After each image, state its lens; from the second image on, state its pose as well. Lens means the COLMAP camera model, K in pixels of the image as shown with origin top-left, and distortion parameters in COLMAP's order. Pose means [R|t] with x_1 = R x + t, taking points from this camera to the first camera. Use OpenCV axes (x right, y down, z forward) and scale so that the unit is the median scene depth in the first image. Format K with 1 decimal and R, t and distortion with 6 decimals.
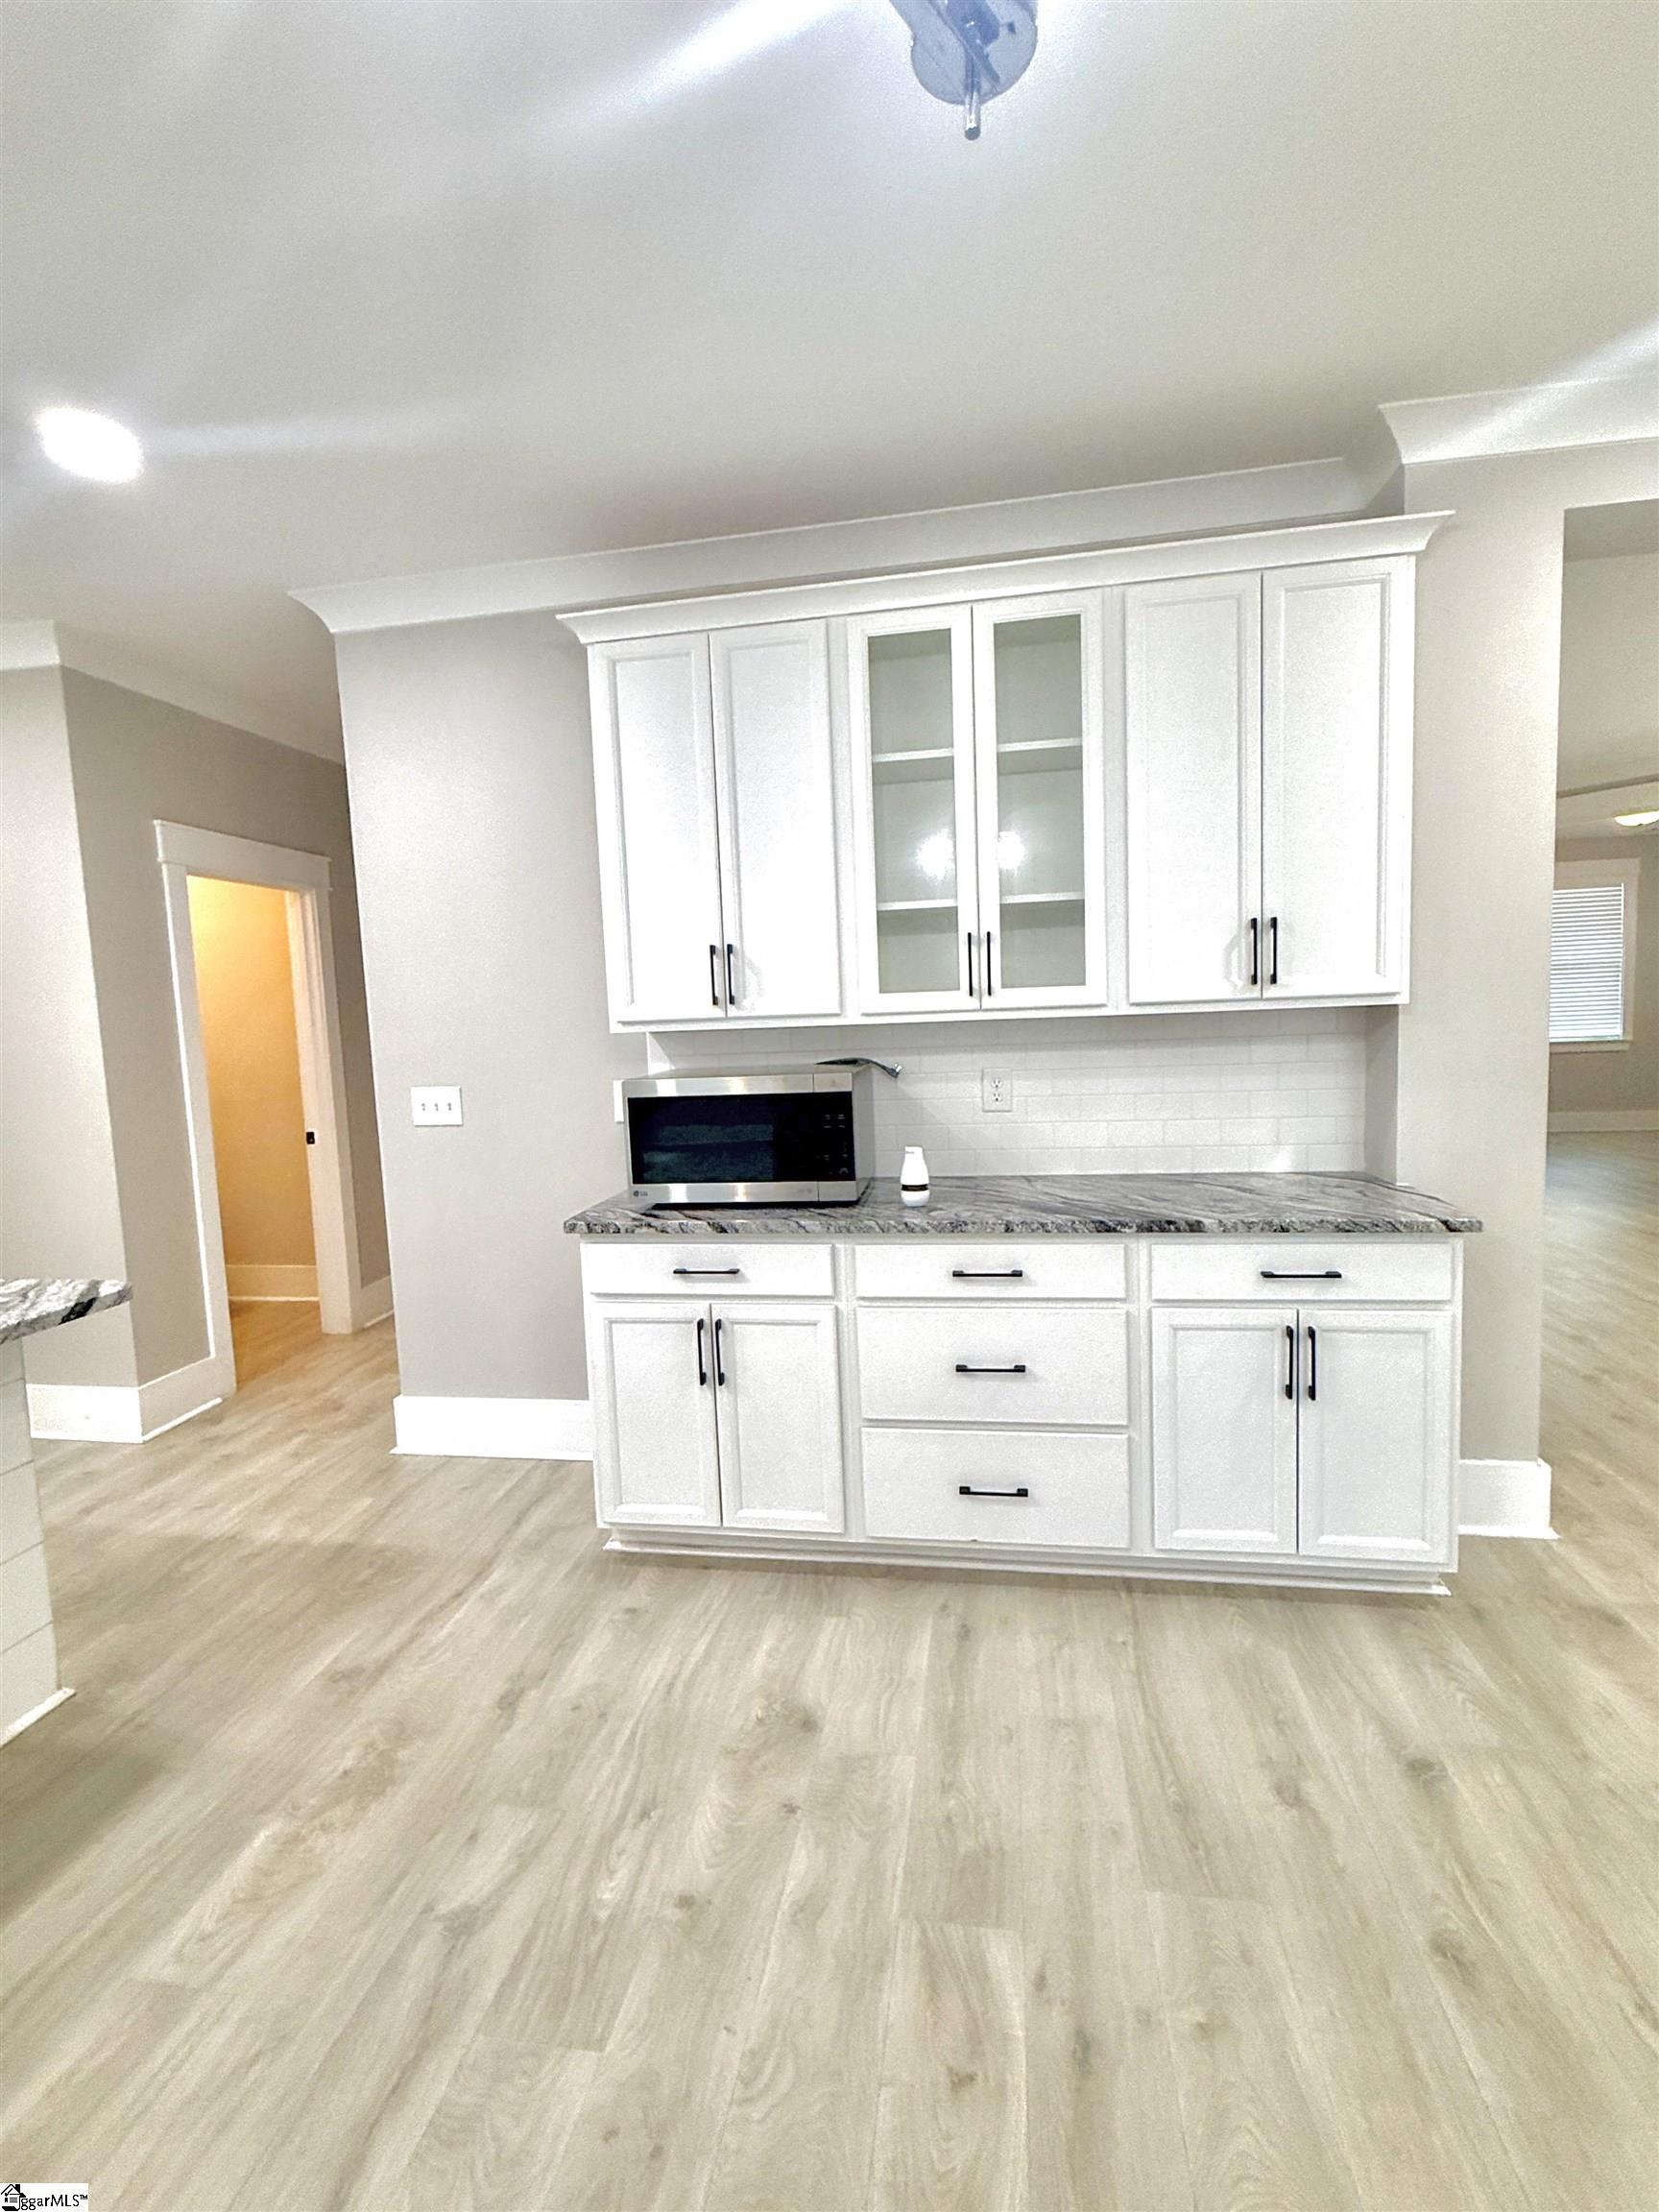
lens RADIAL K [[1011.4, 0, 828.7], [0, 1011.4, 1102.0], [0, 0, 1]] dist [-0.000190, 0.000018]
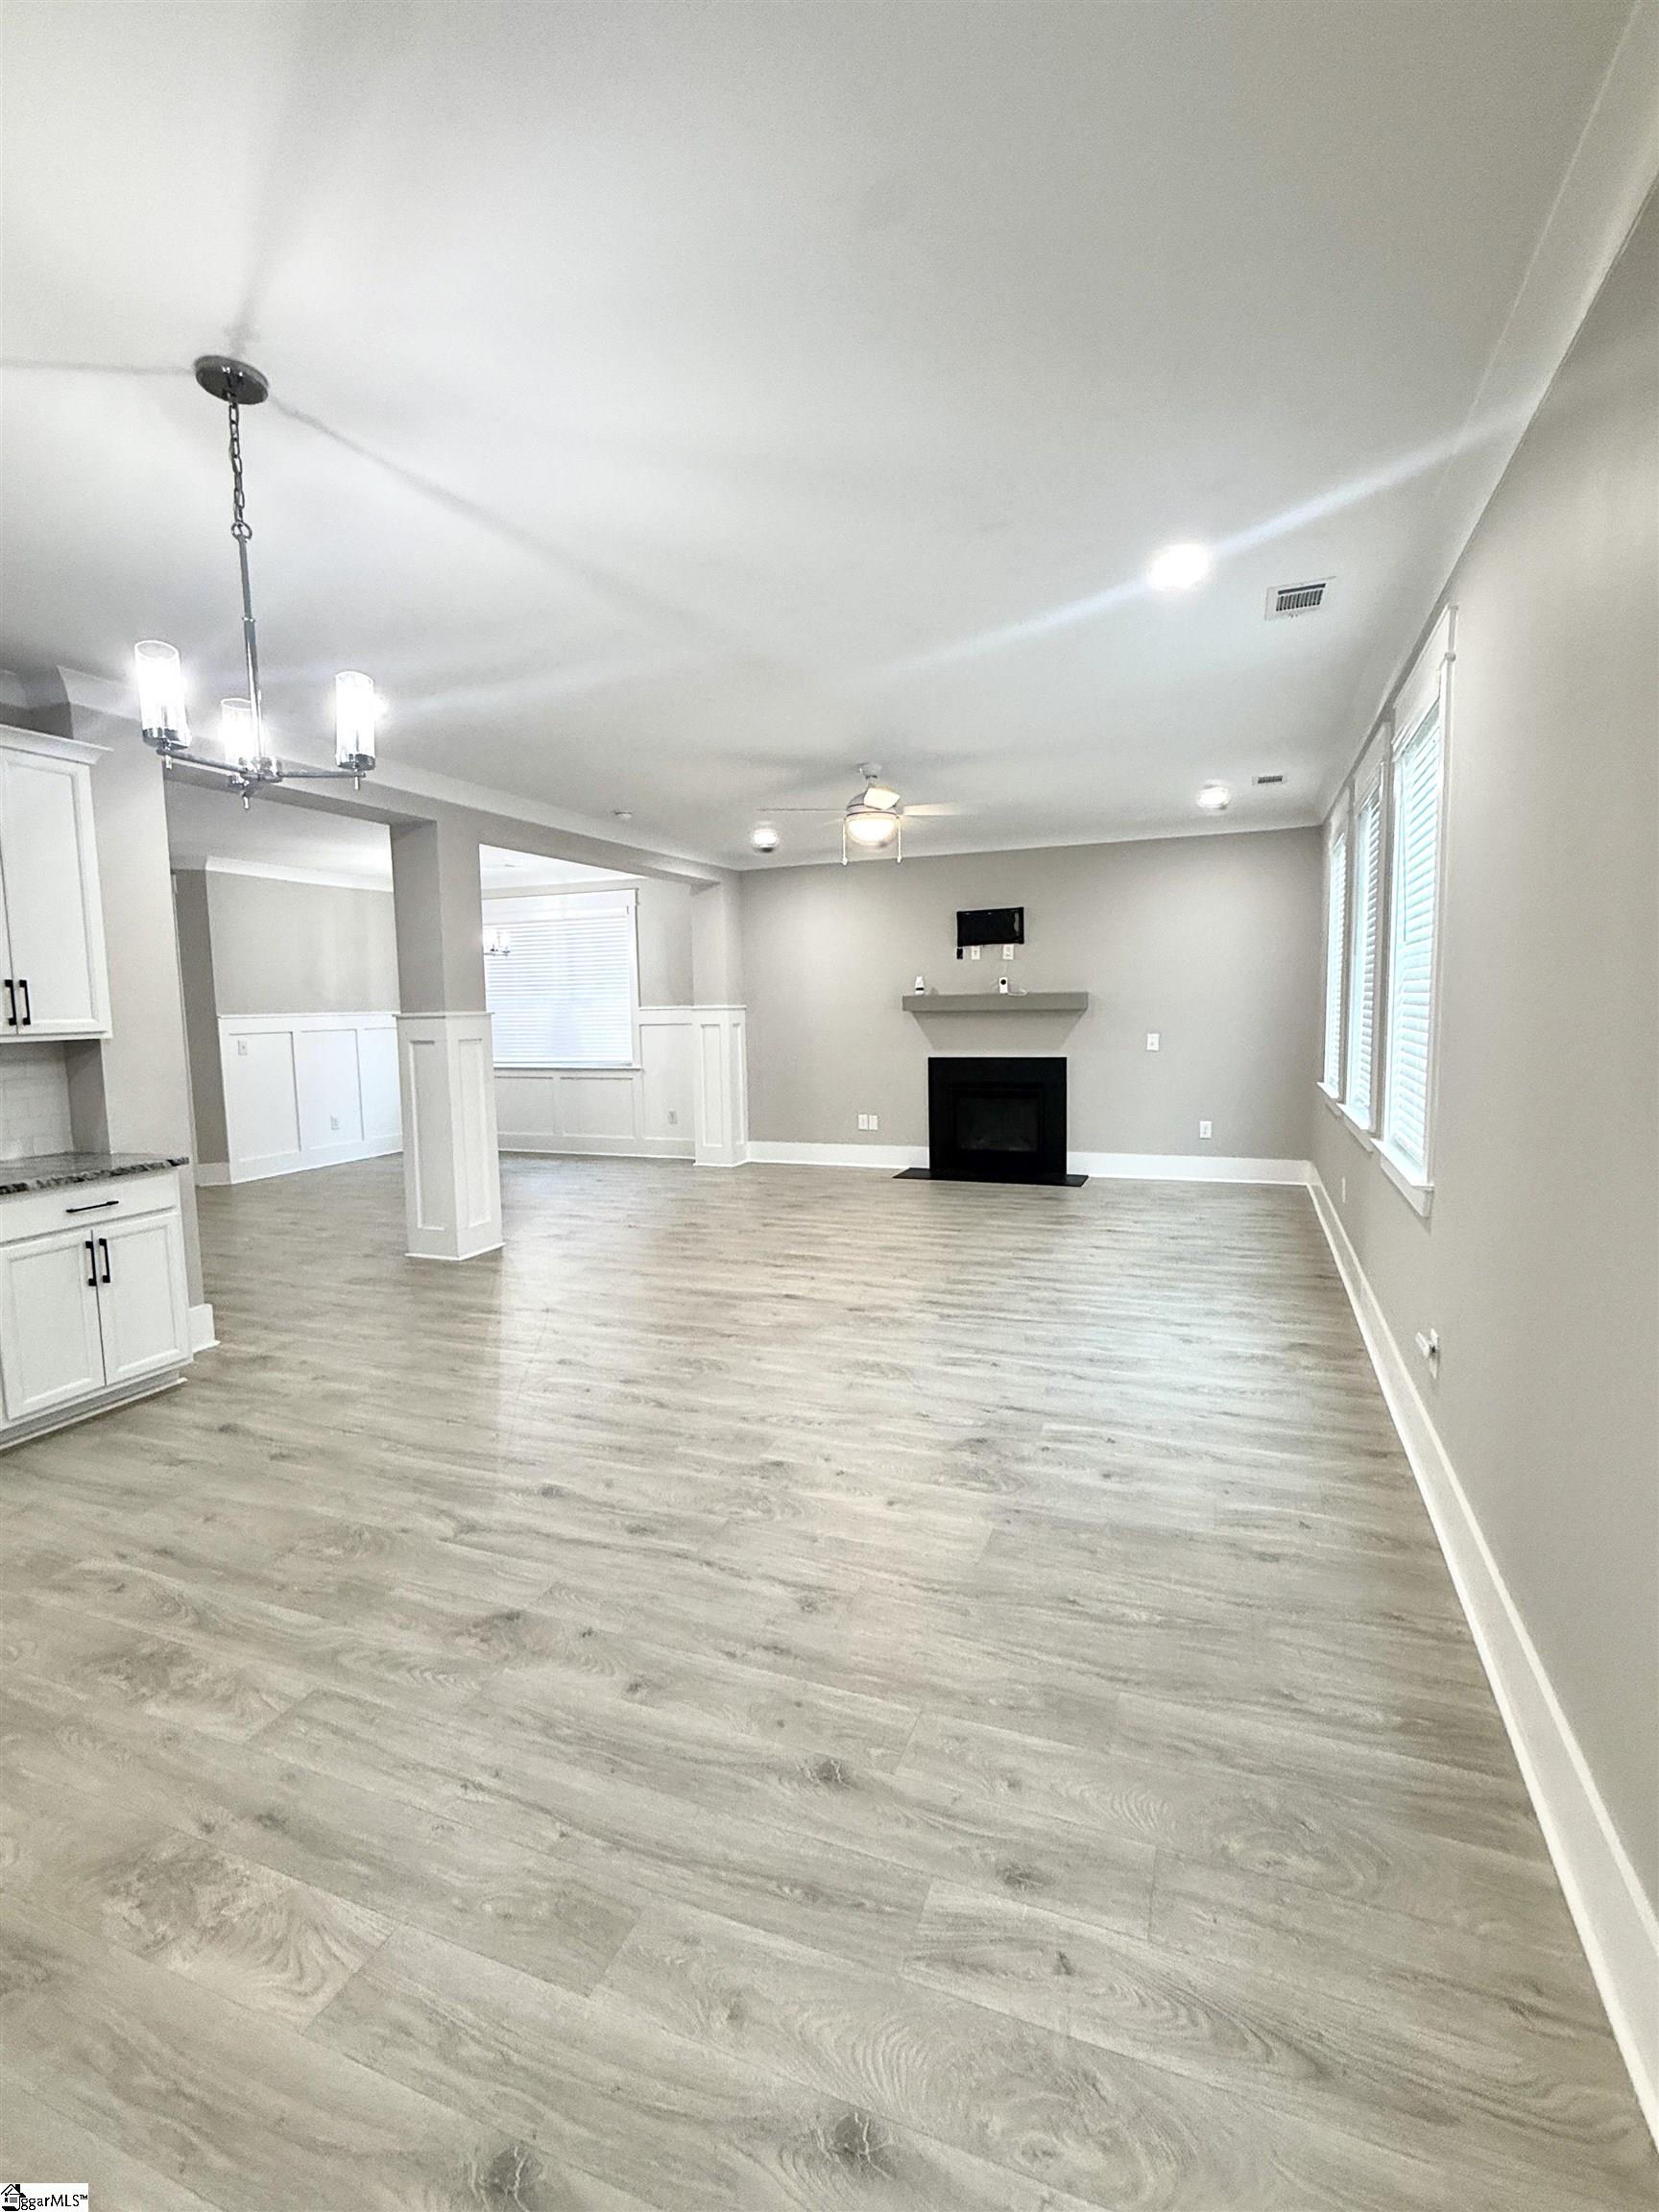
lens RADIAL K [[1011.4, 0, 828.7], [0, 1011.4, 1102.0], [0, 0, 1]] dist [-0.000190, 0.000018]
pose [[0.204917, -0.062011, 0.976813, -0.841330], [0.097678, 0.994305, 0.042631, 0.050611], [-0.973893, 0.086677, 0.209807, -0.482422]]
